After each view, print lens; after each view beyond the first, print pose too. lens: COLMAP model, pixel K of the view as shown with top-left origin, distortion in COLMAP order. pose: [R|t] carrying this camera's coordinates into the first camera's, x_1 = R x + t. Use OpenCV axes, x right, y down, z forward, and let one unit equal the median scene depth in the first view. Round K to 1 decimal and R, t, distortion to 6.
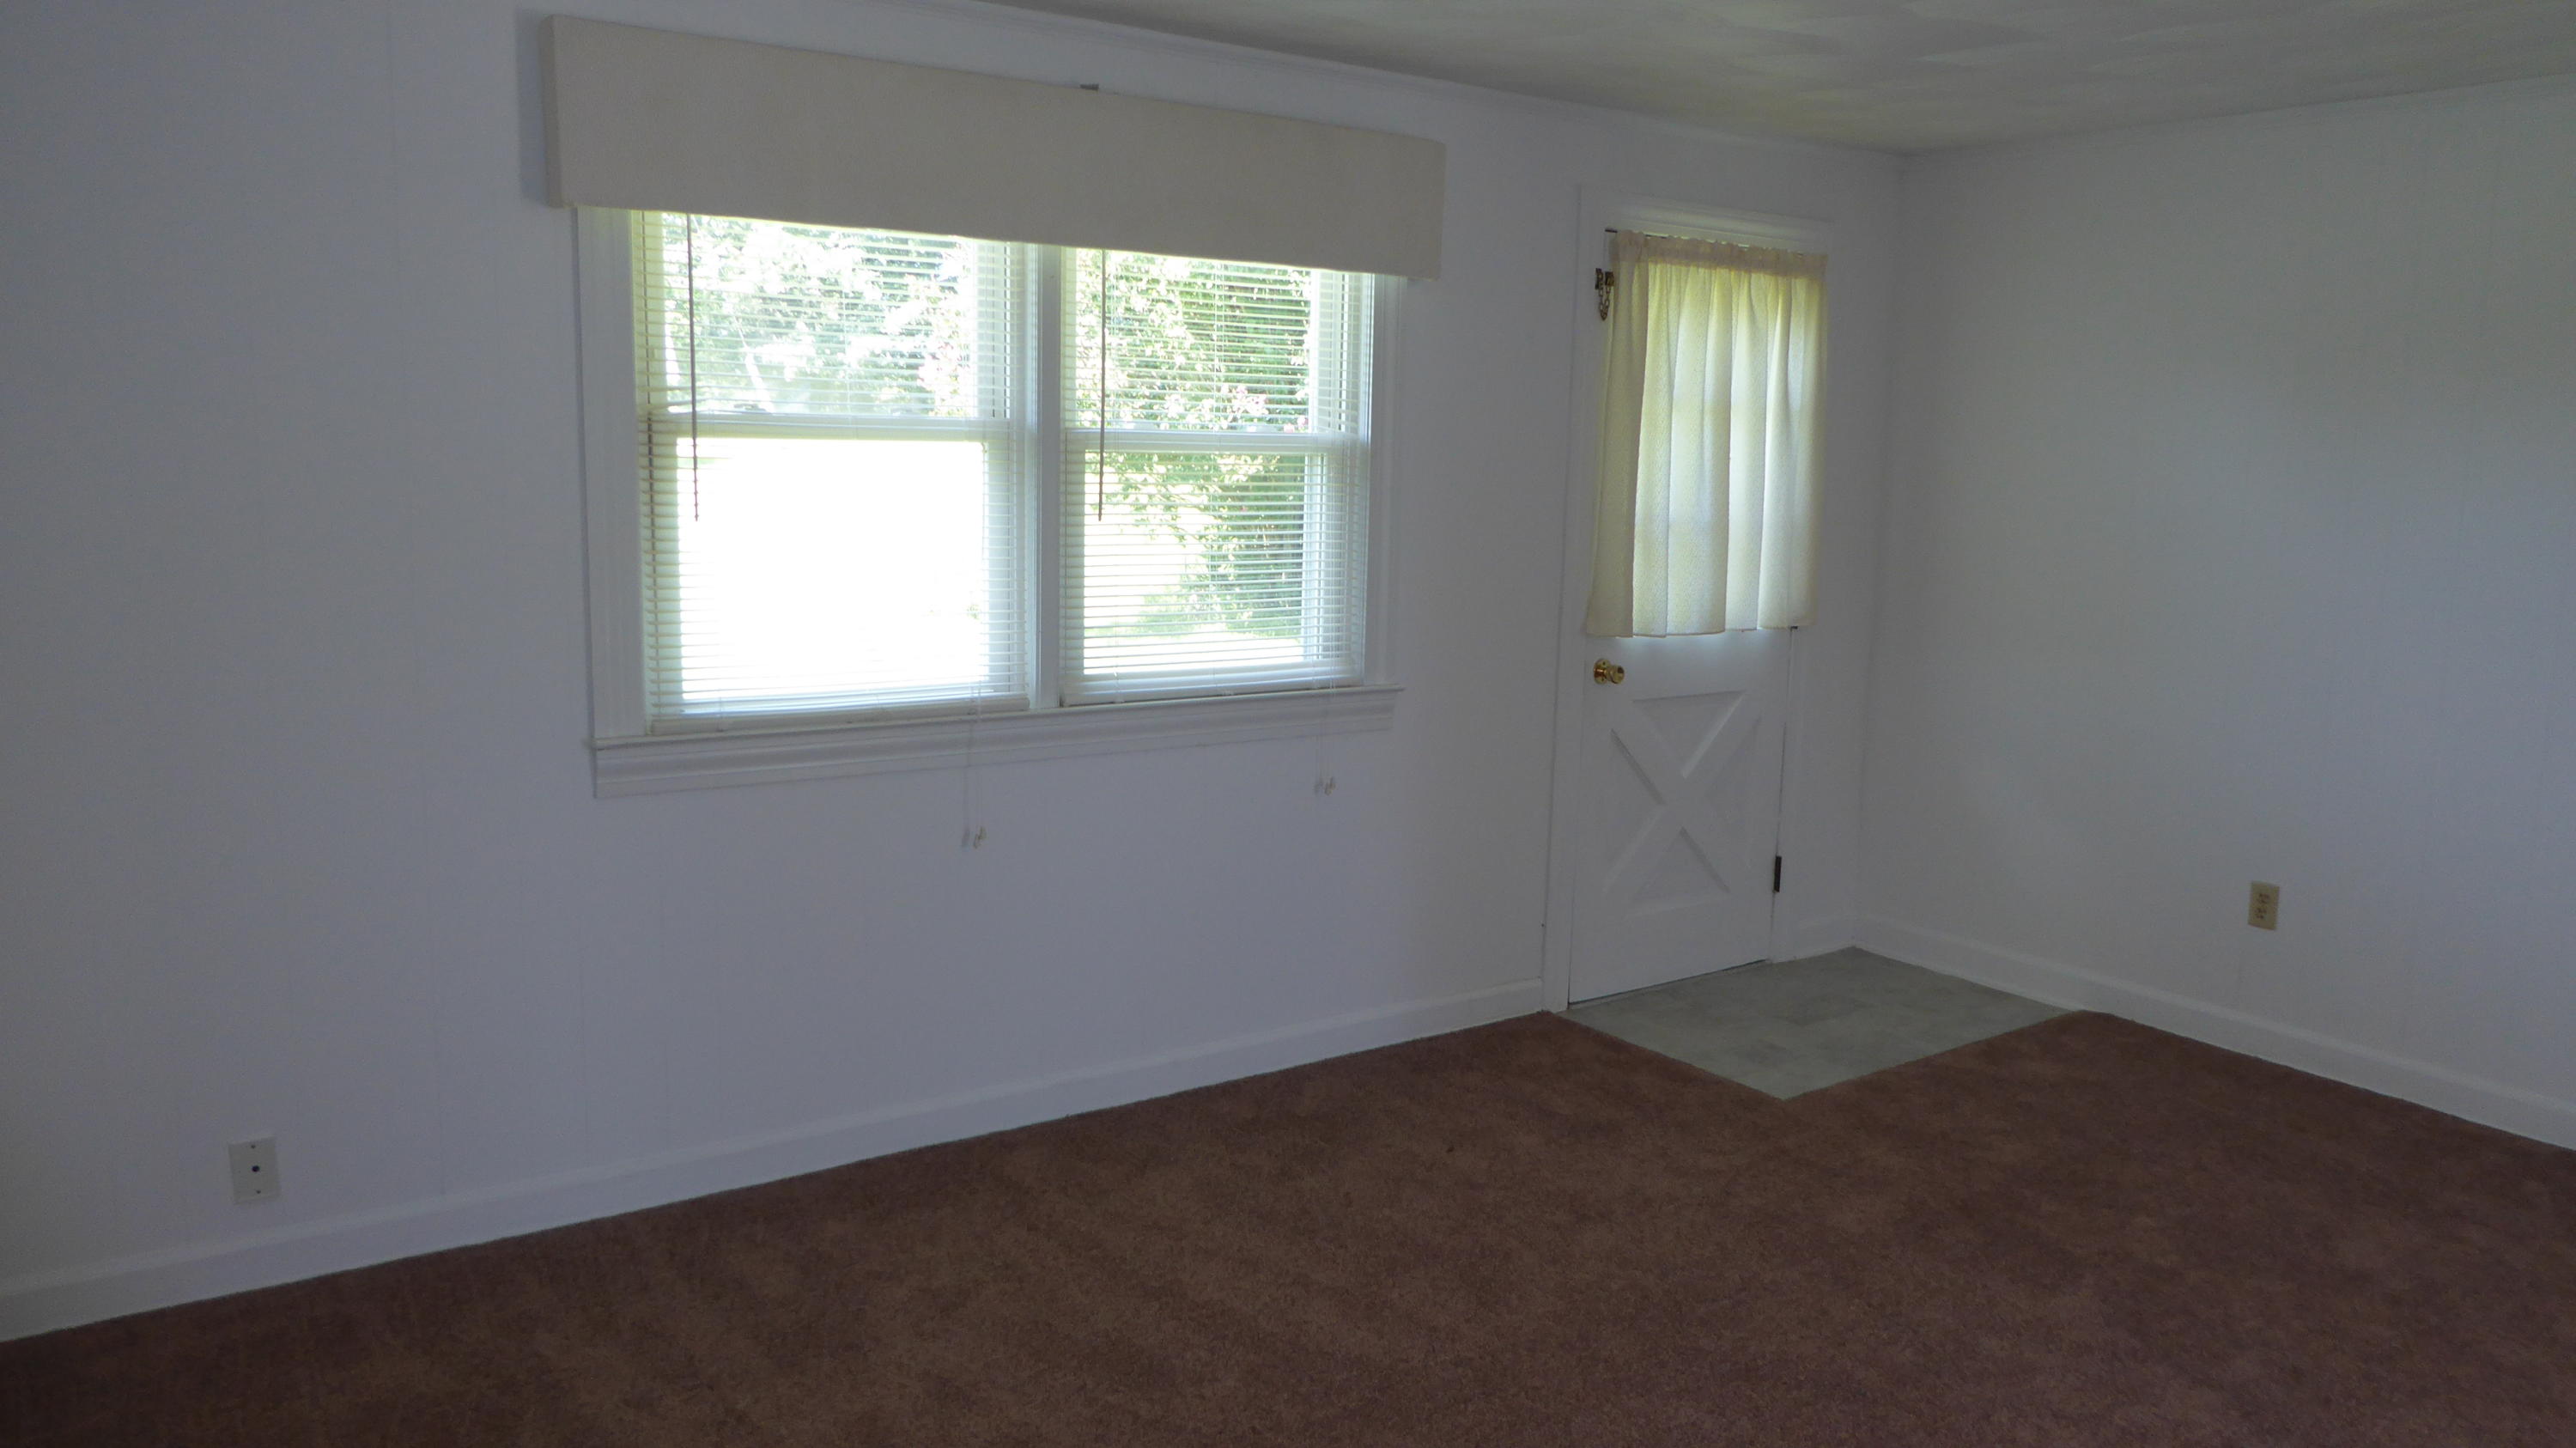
lens RADIAL K [[1815.1, 0, 1310.8], [0, 1815.1, 723.7], [0, 0, 1]] dist [-0.015583, -0.000464]
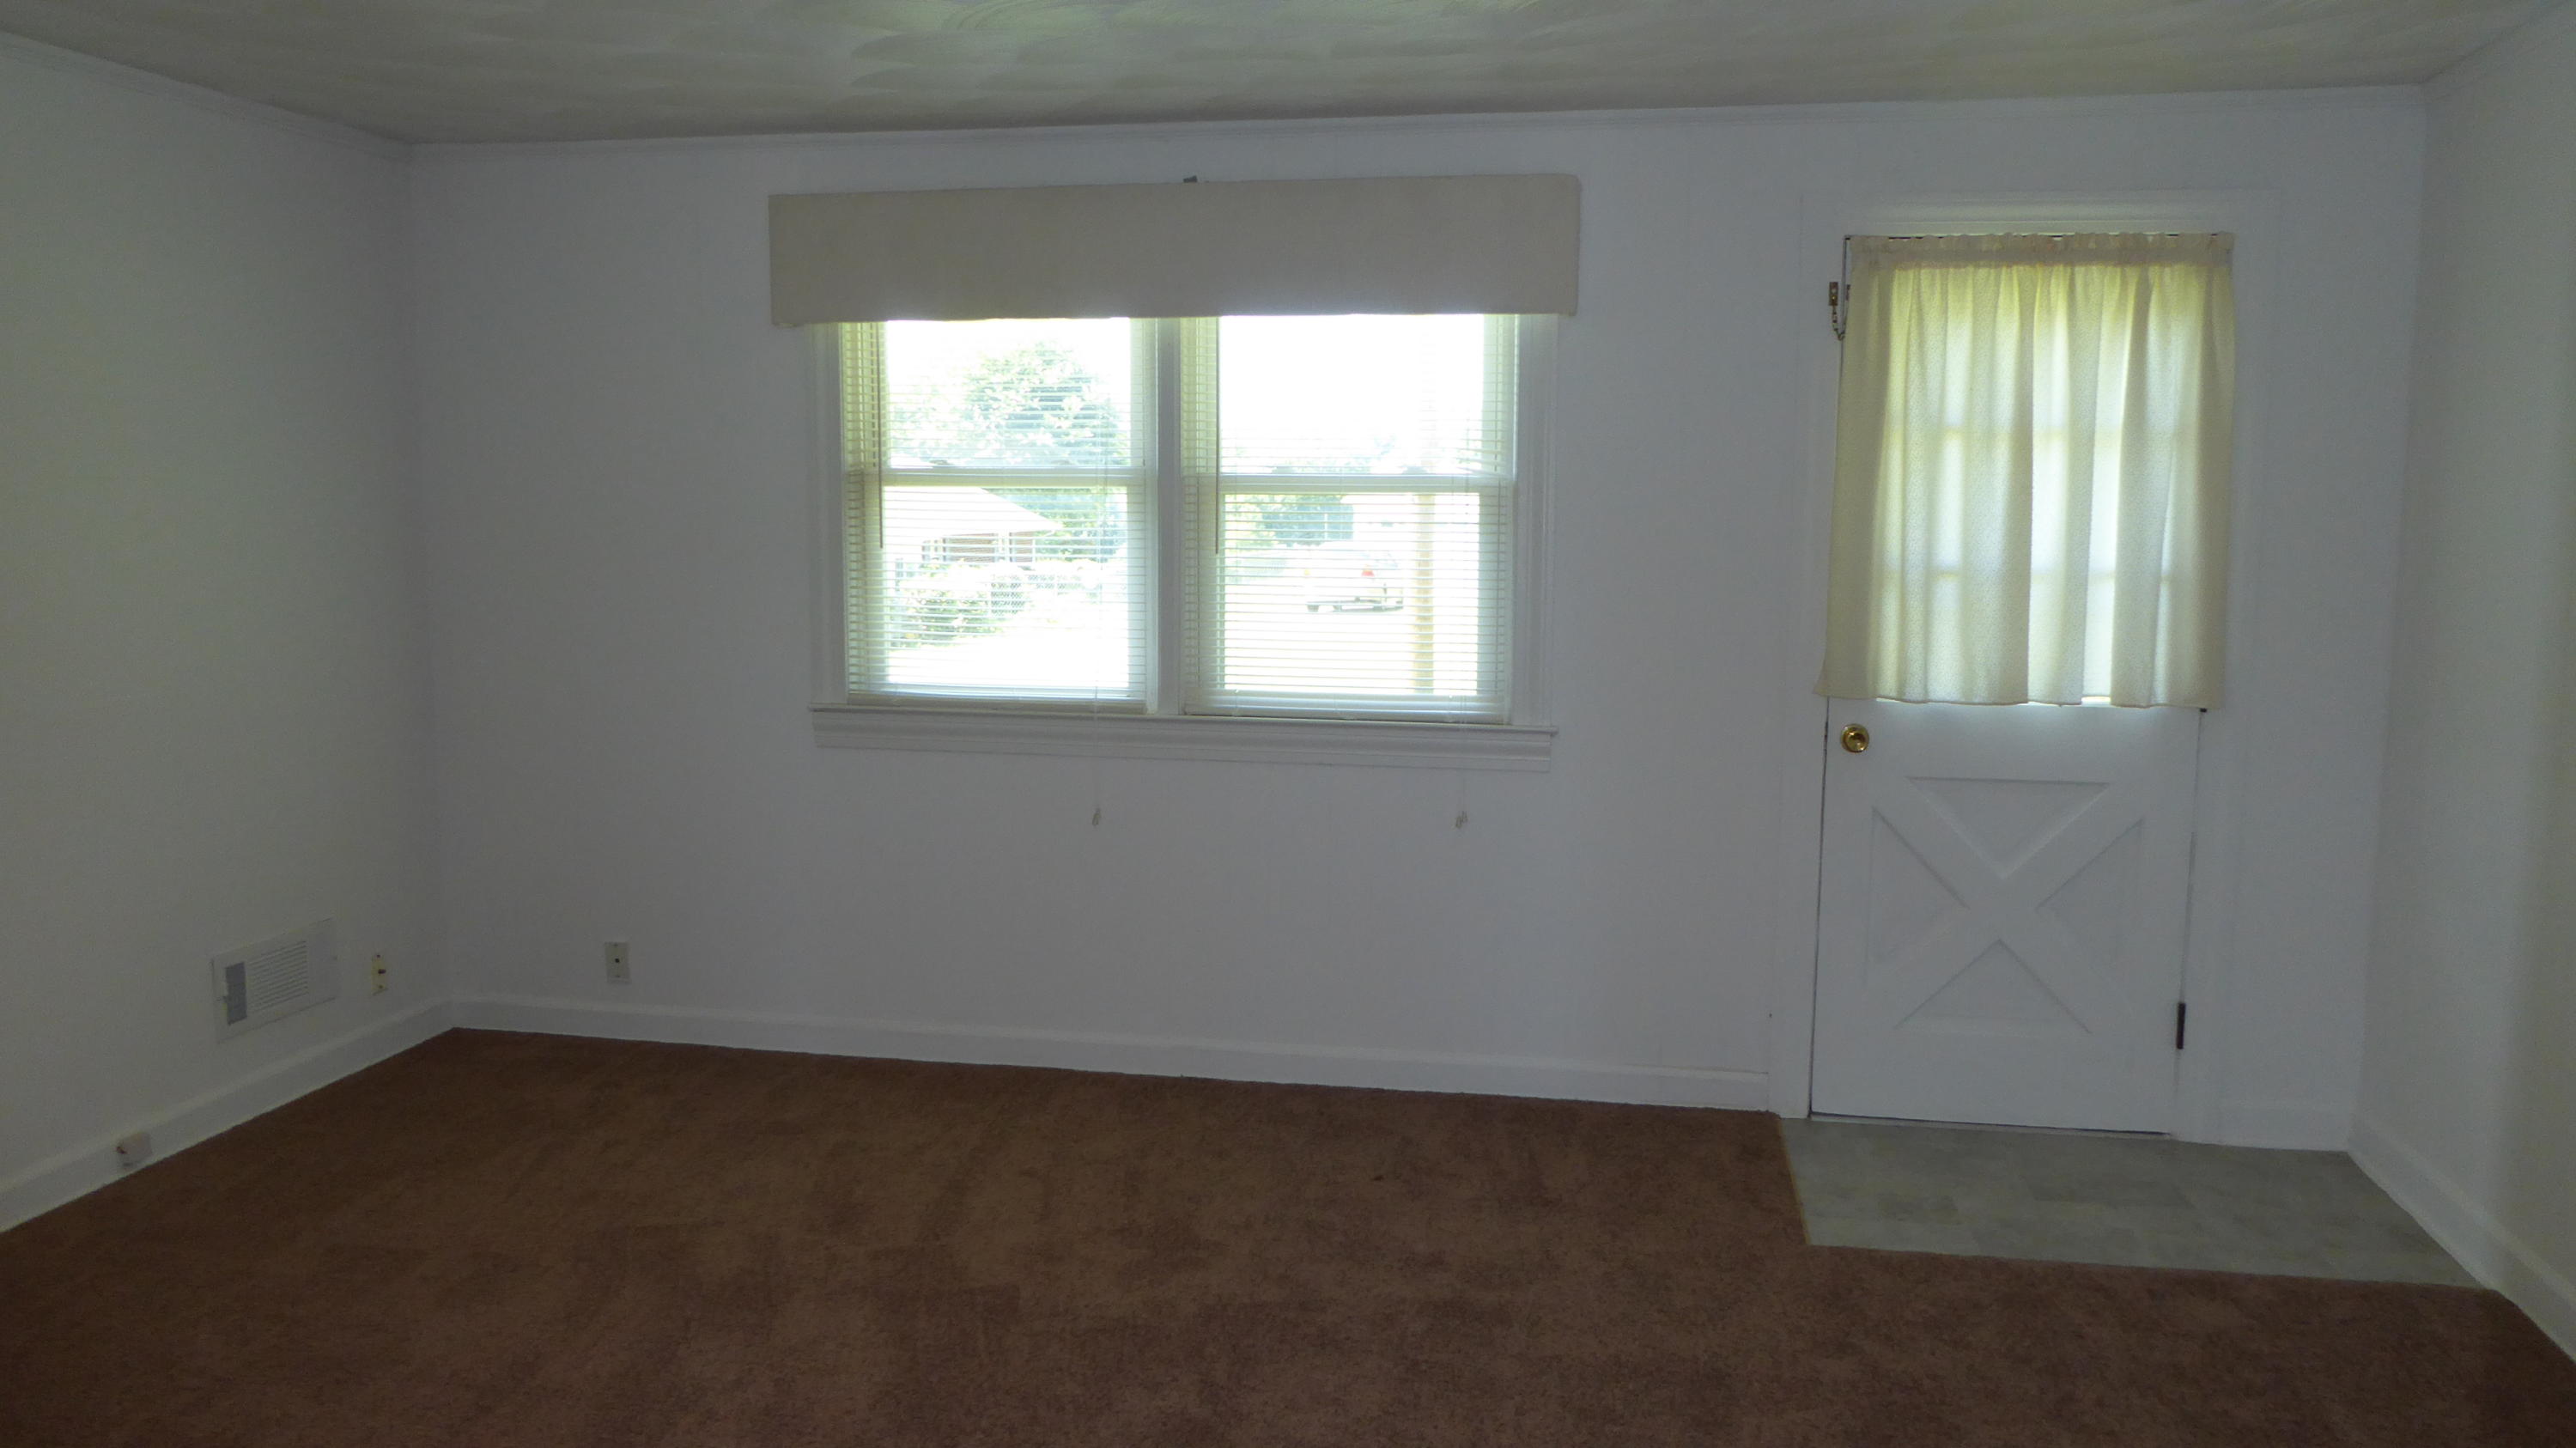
lens RADIAL K [[1815.1, 0, 1310.8], [0, 1815.1, 723.7], [0, 0, 1]] dist [-0.015583, -0.000464]
pose [[0.704034, 0.070209, -0.706687, 0.670809], [-0.100030, 0.994984, -0.000803, -0.010131], [0.703086, 0.071255, 0.707526, 0.222615]]
